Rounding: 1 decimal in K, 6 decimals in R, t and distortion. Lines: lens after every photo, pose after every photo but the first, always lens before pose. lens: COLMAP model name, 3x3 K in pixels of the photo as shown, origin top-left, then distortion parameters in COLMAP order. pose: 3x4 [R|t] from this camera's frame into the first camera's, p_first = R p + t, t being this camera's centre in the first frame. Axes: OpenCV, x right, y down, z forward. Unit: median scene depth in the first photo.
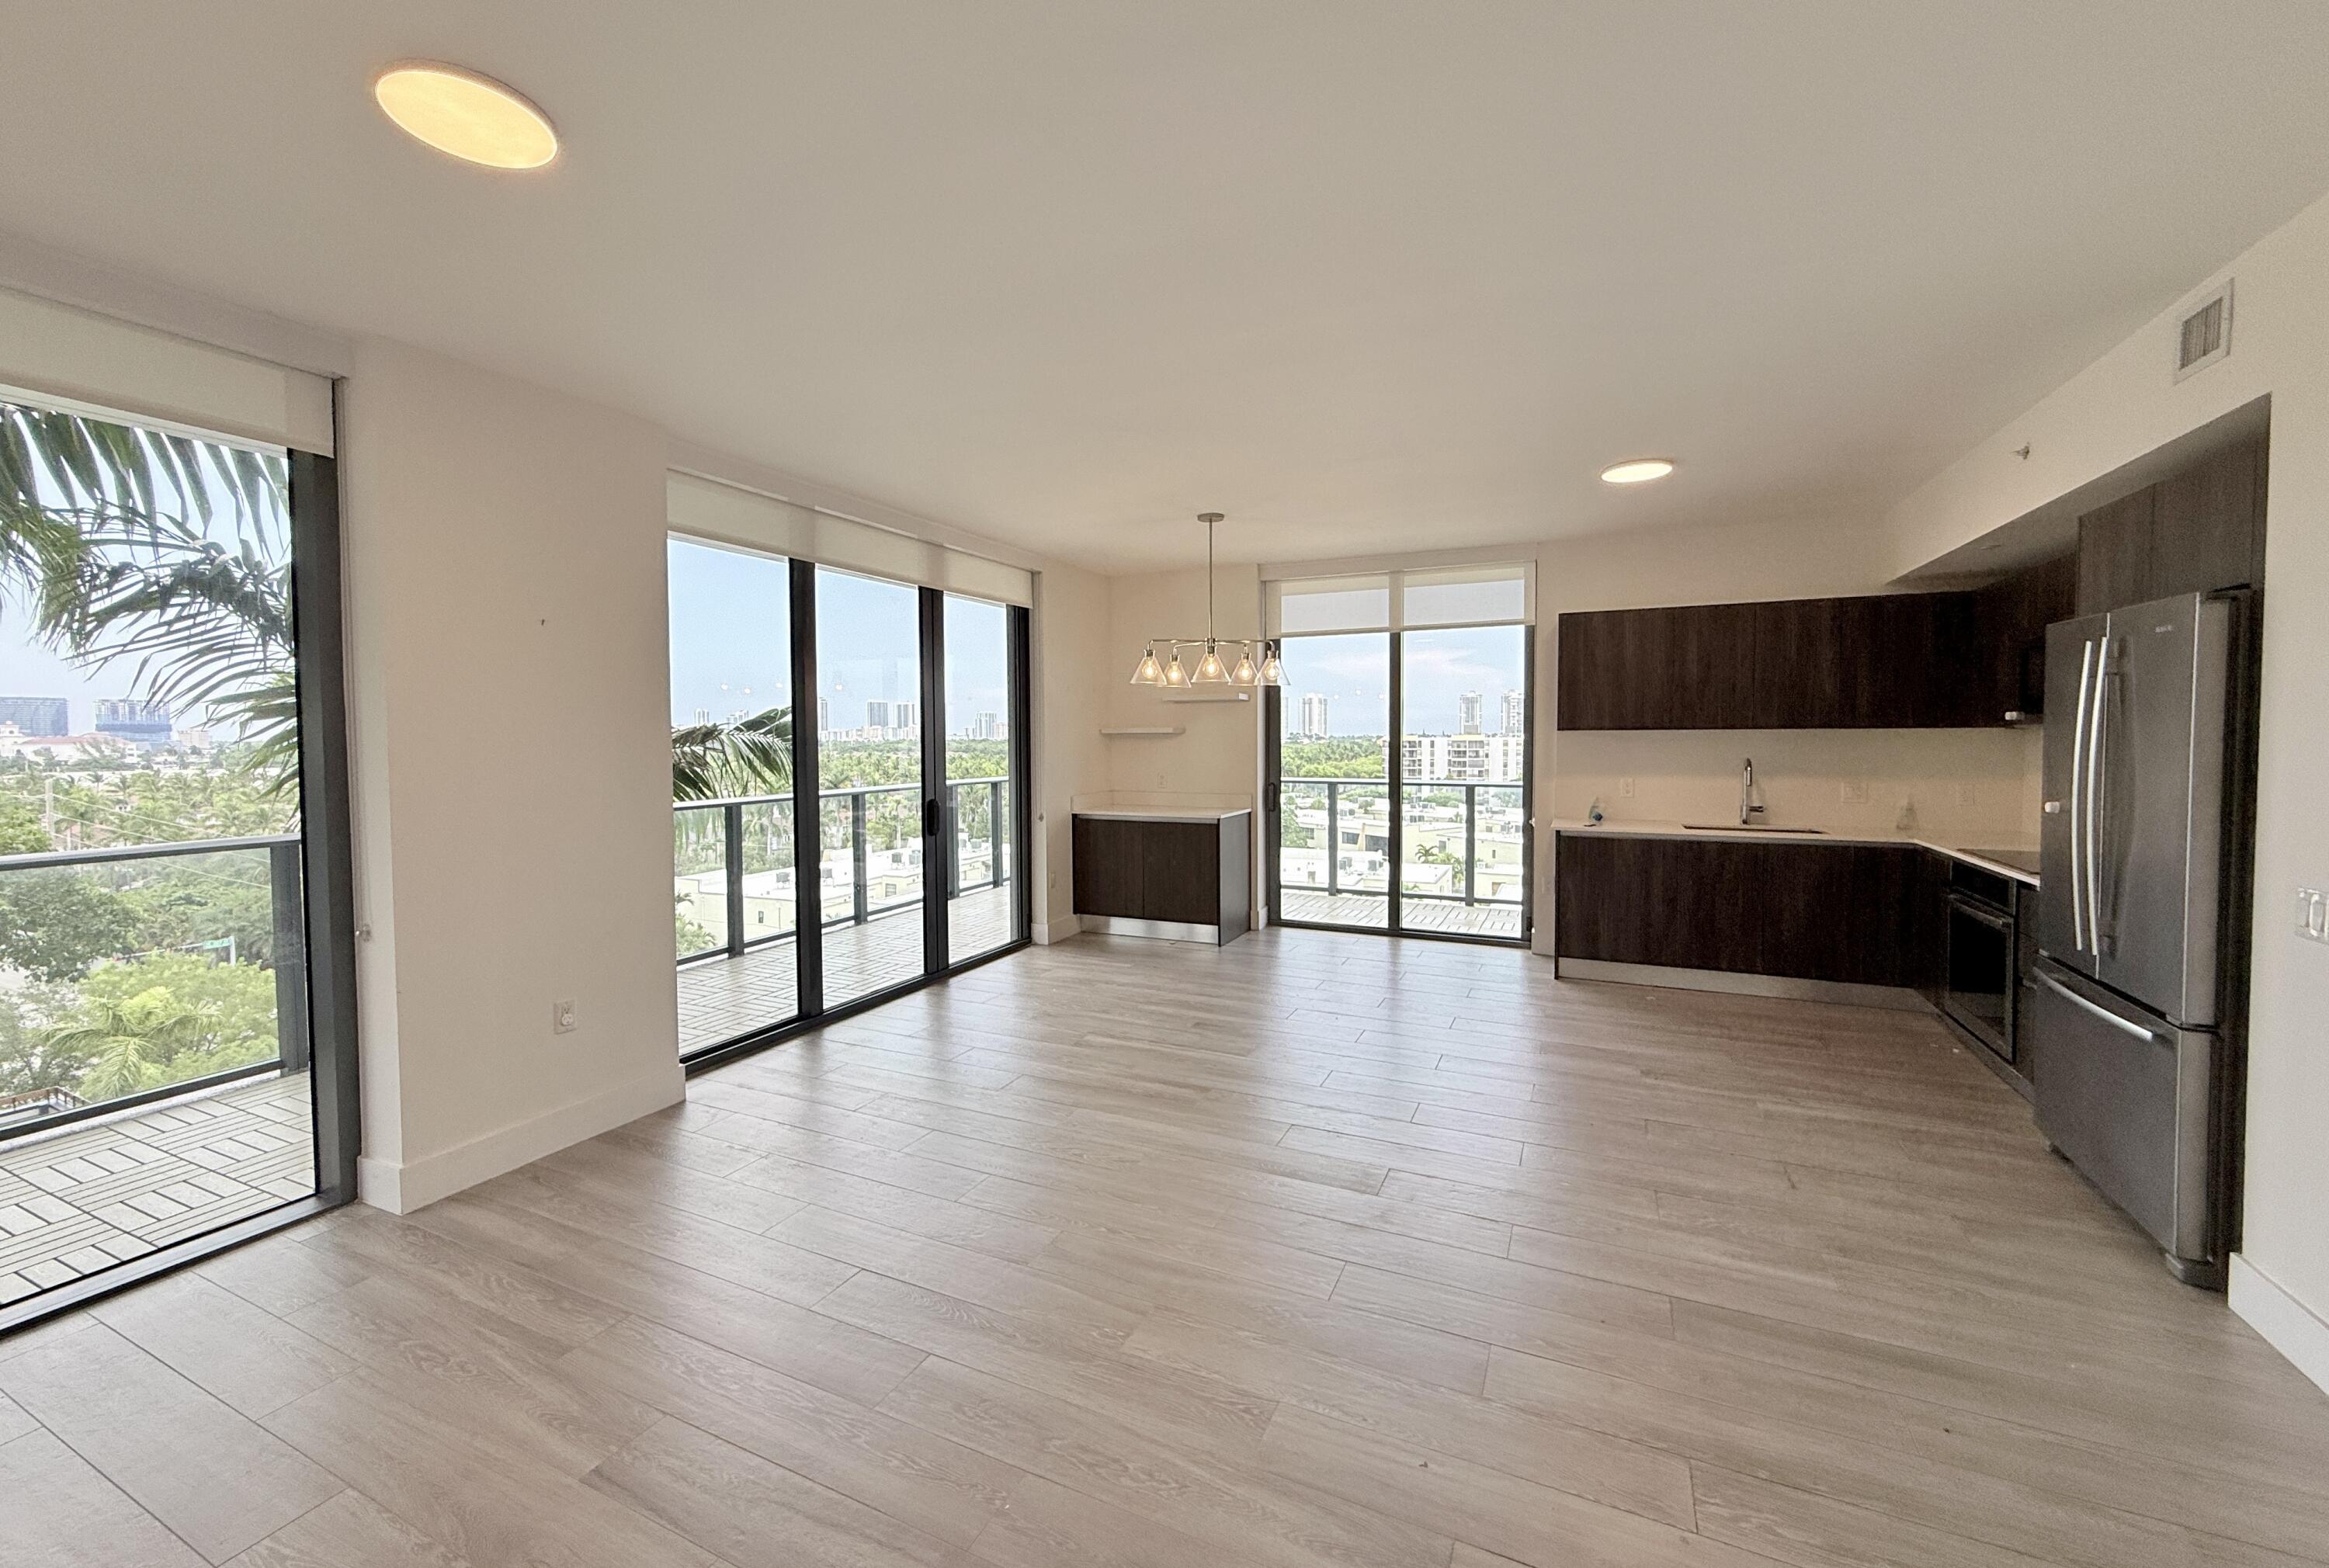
lens RADIAL K [[927.4, 0, 1152.3], [0, 927.4, 766.6], [0, 0, 1]] dist [0.000704, 0.000254]
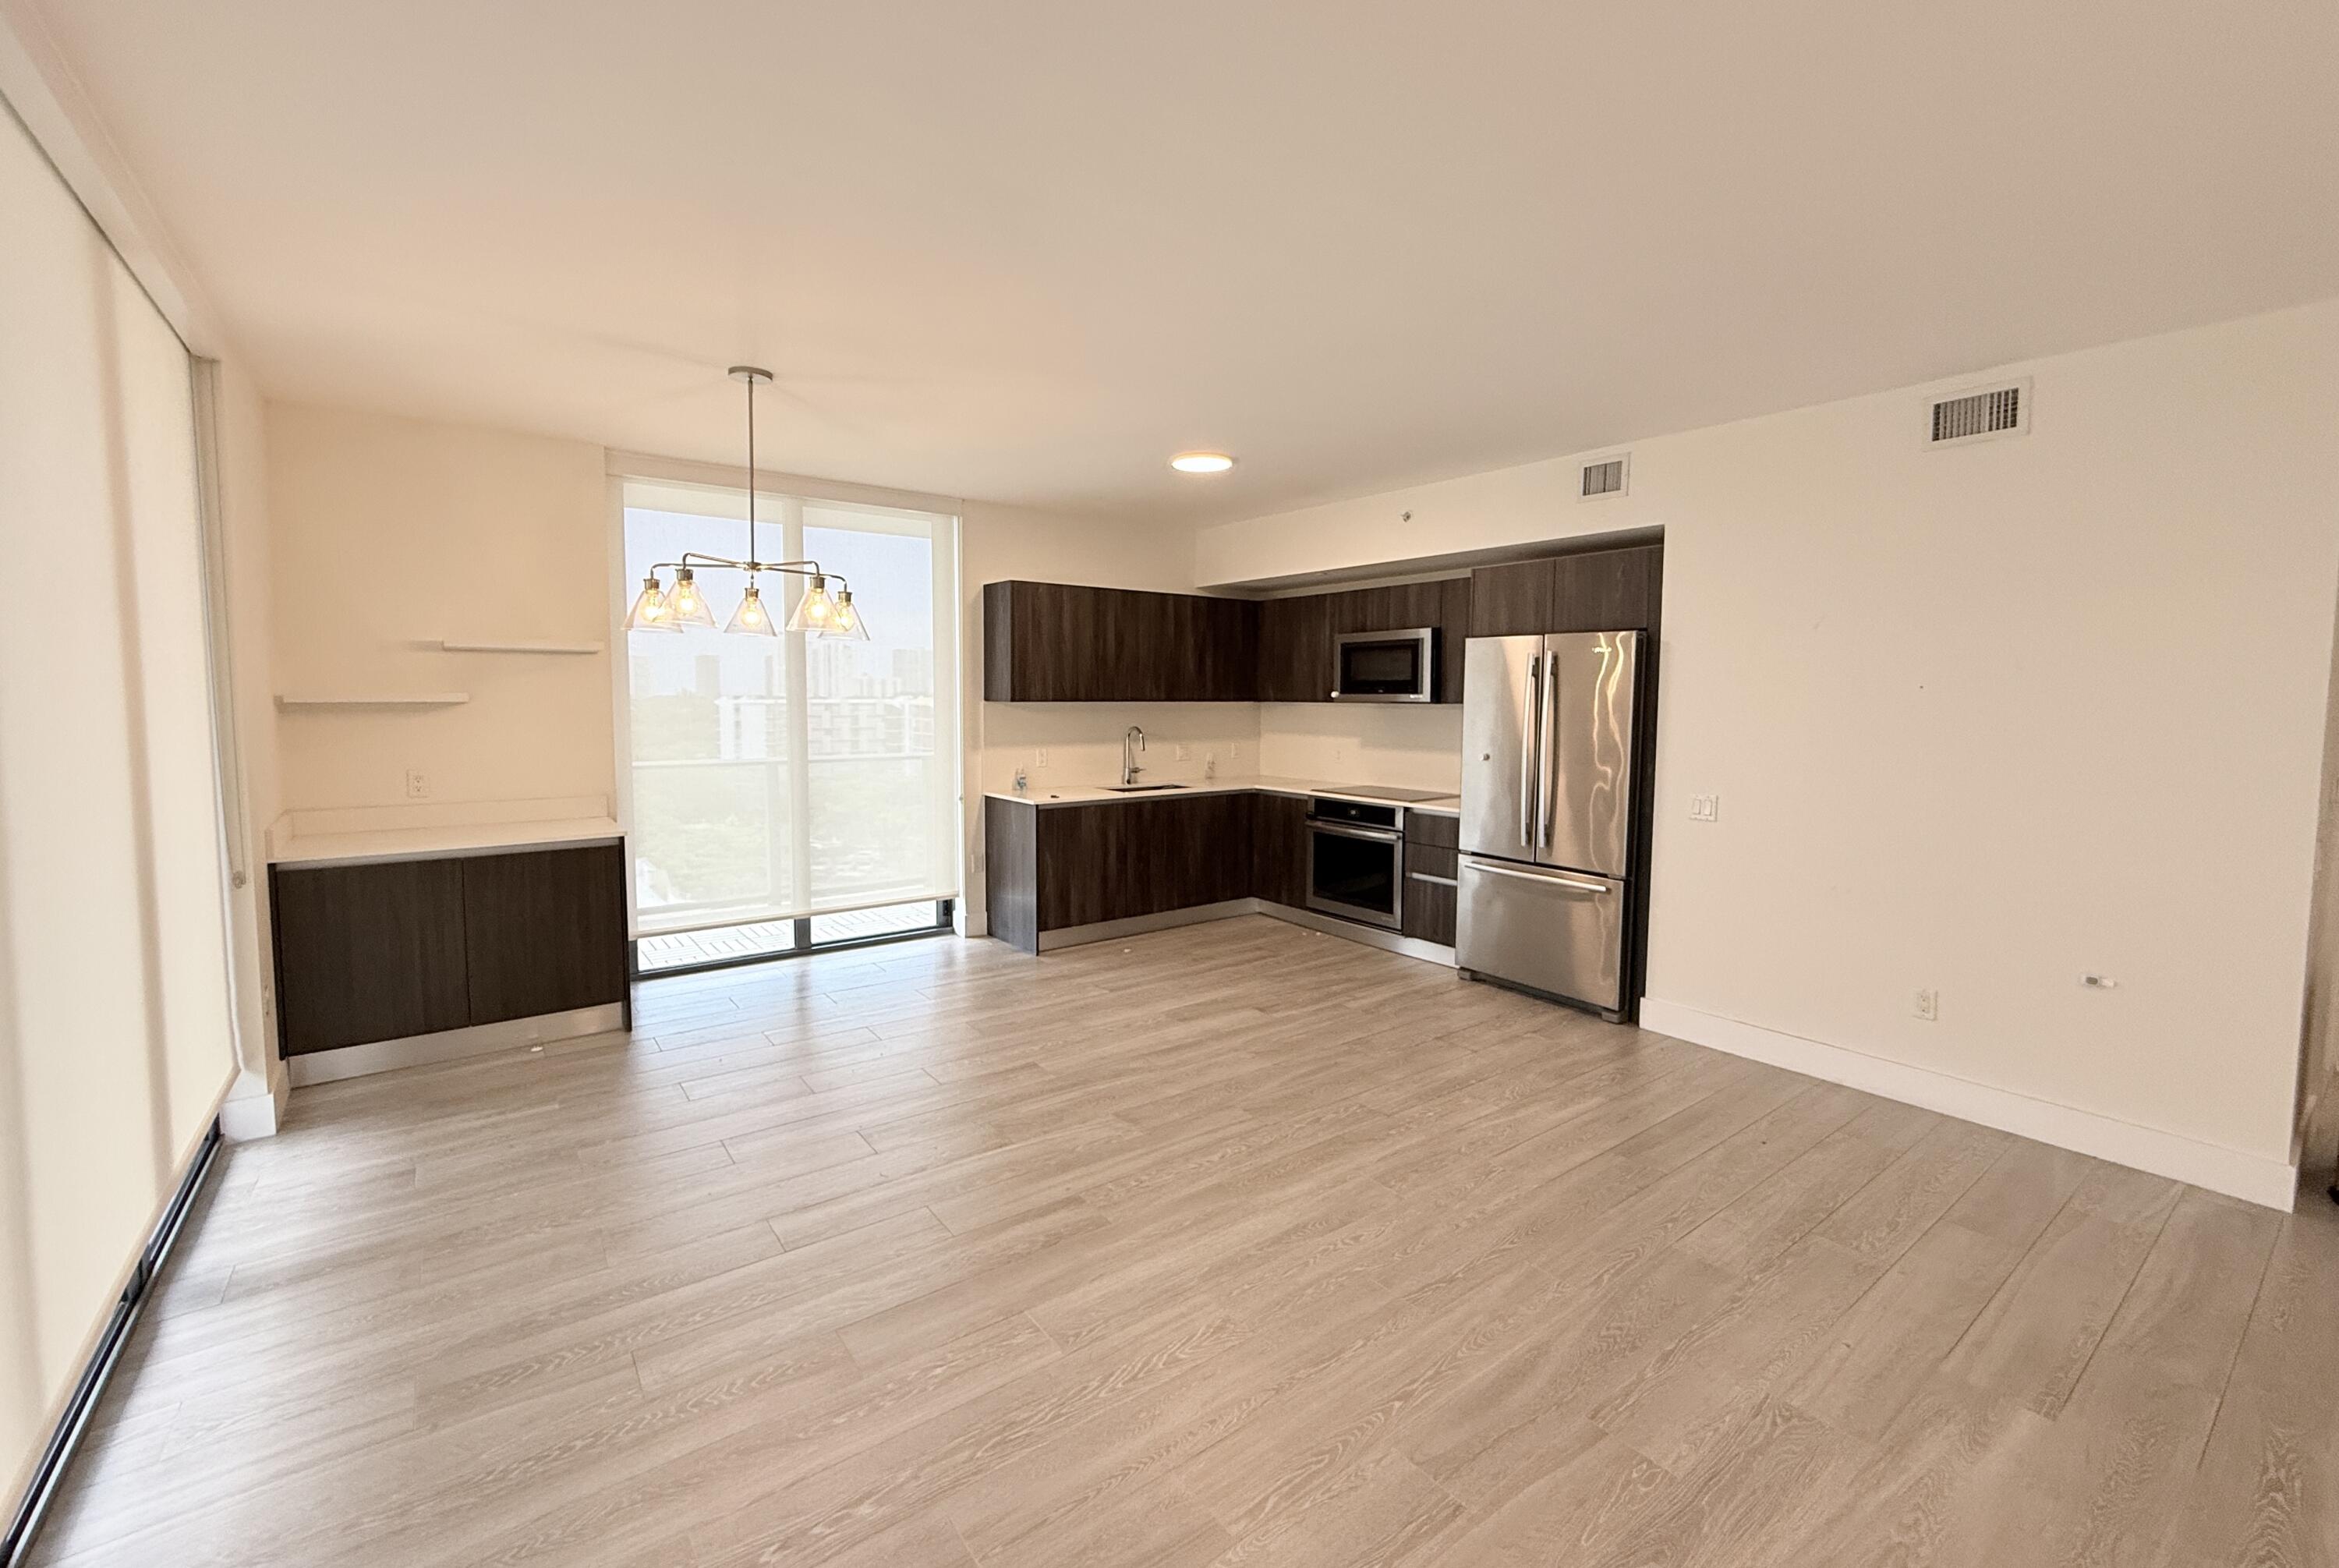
lens RADIAL K [[960.1, 0, 1160.2], [0, 960.1, 764.9], [0, 0, 1]] dist [-0.001280, -0.000070]
pose [[0.467757, -0.057044, 0.882015, -0.451309], [0.023844, 0.998366, 0.051923, -0.025829], [-0.883536, -0.003257, 0.468353, 0.474408]]
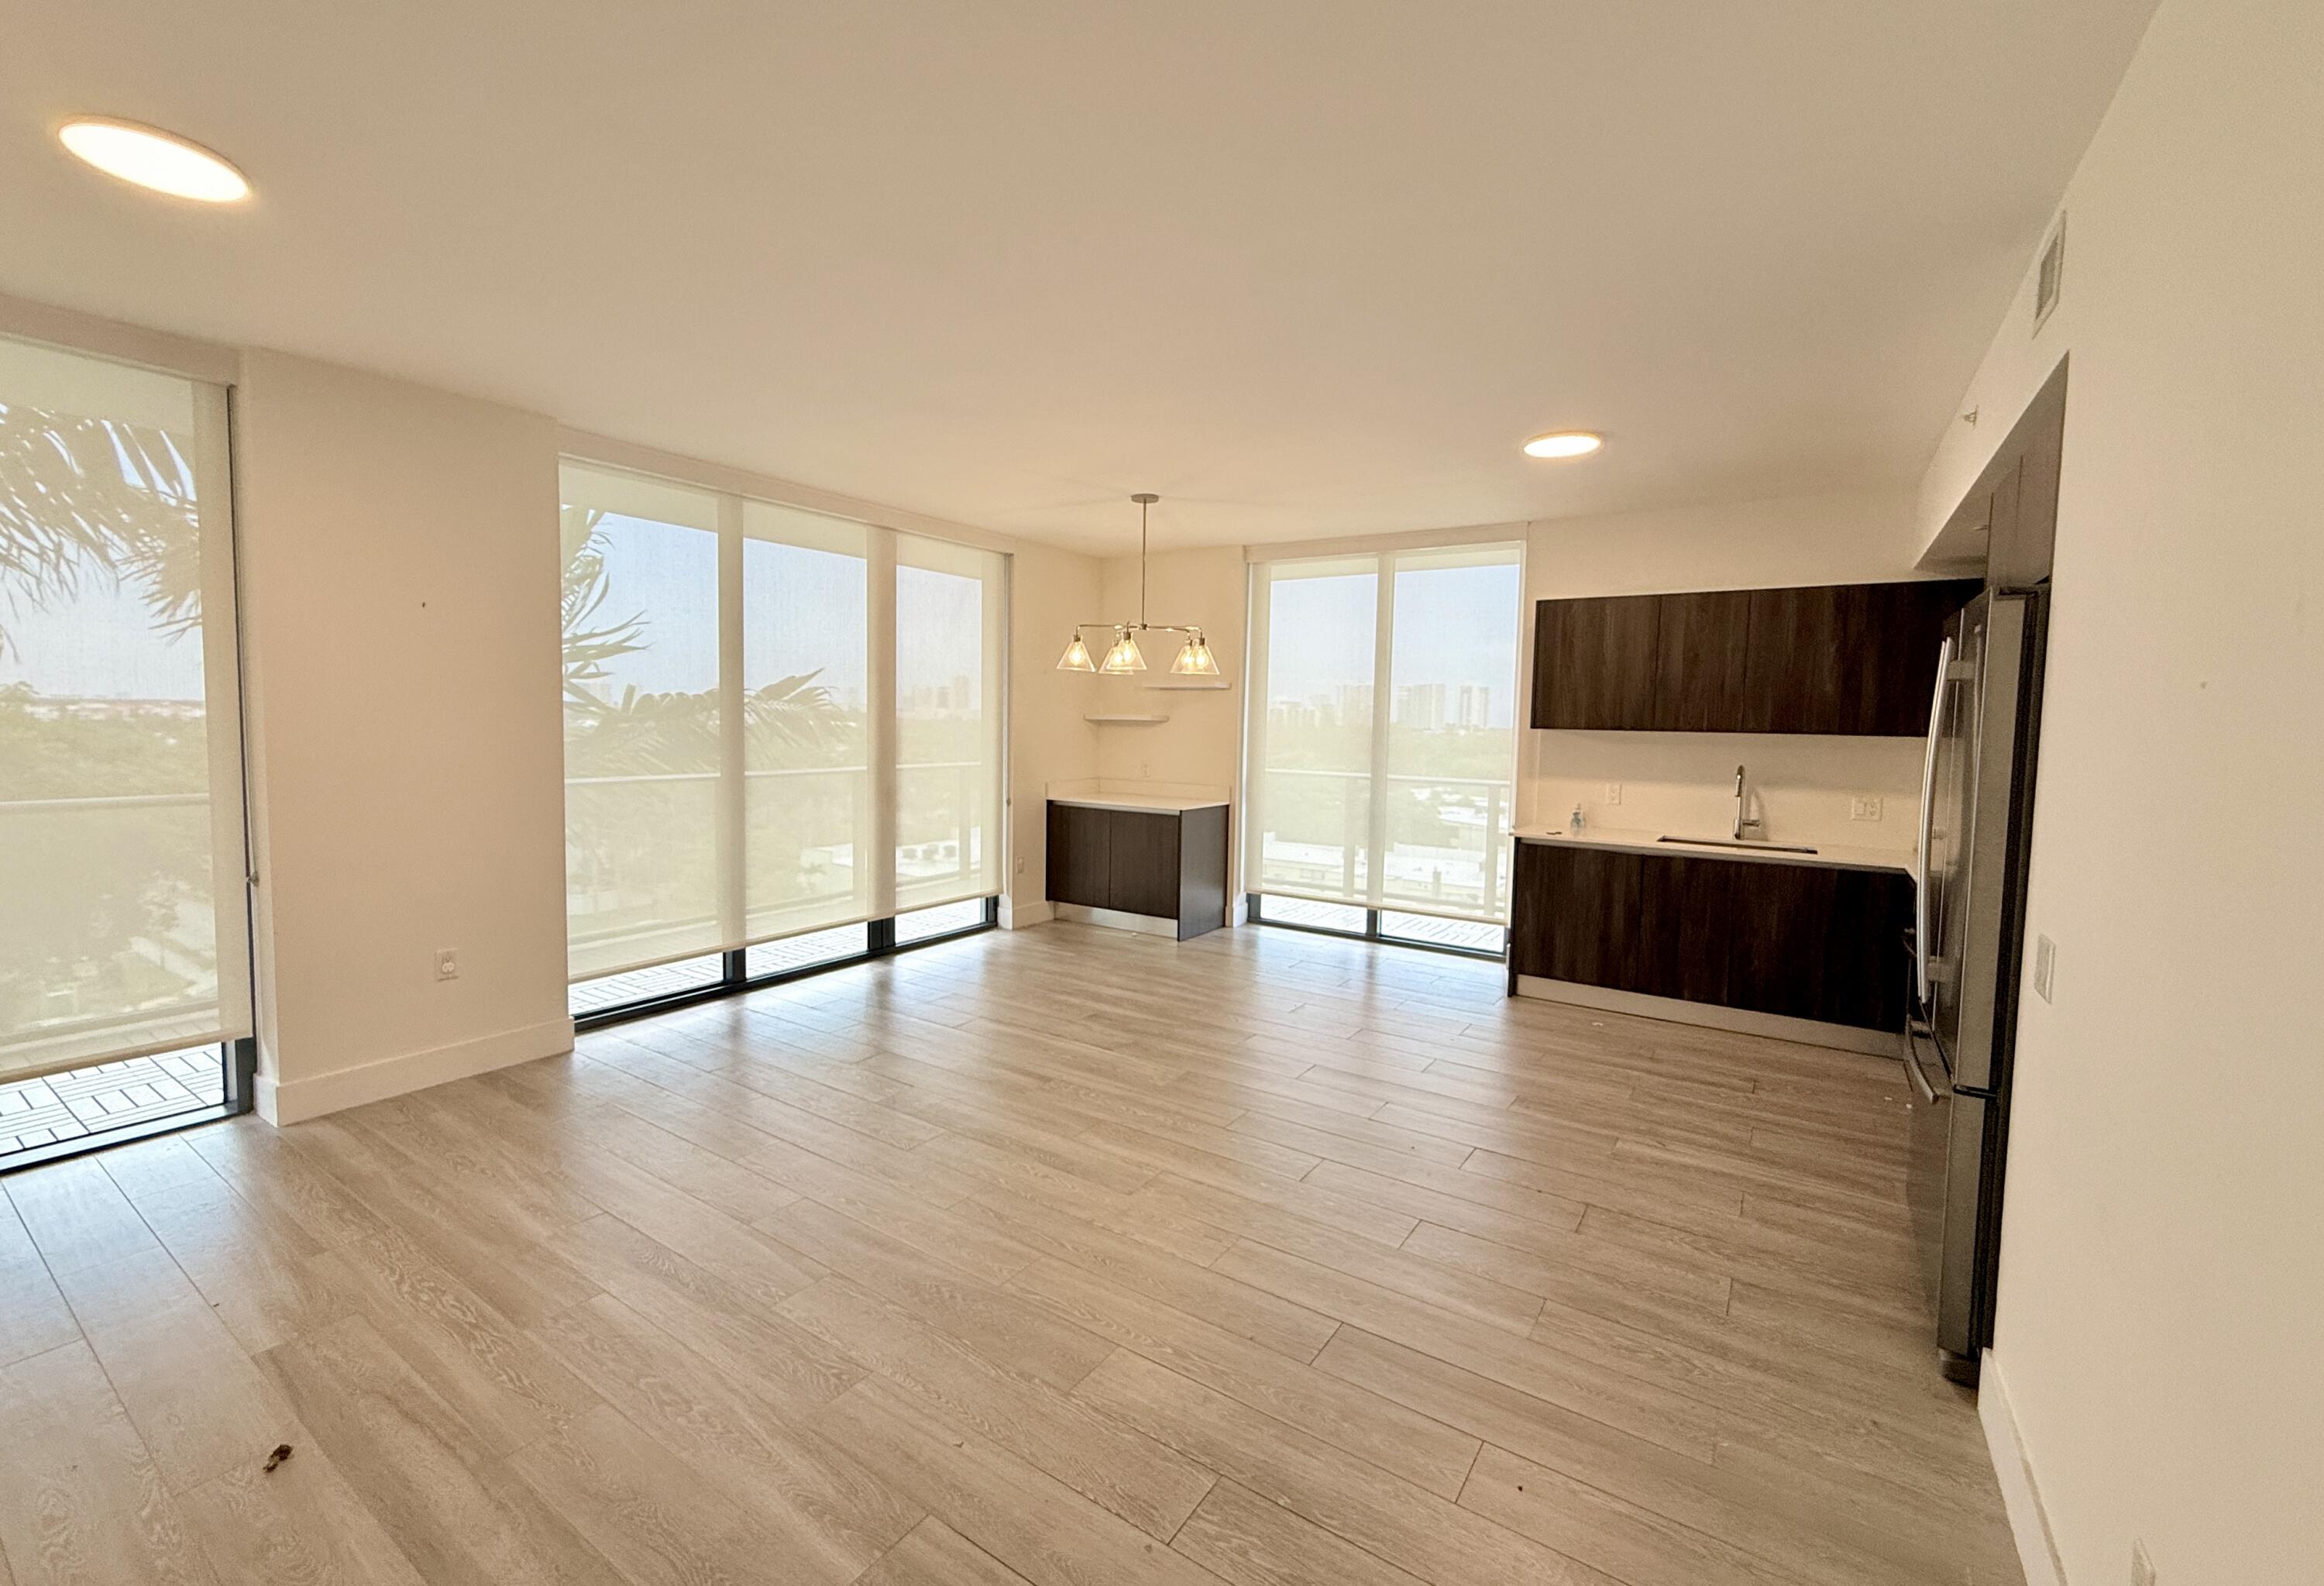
lens RADIAL K [[962.9, 0, 1149.3], [0, 962.9, 780.4], [0, 0, 1]] dist [0.000084, 0.000312]
pose [[0.988347, 0.034672, -0.148213, 0.249098], [-0.030380, 0.999054, 0.031128, -0.007215], [0.149152, -0.026262, 0.988465, 0.000718]]
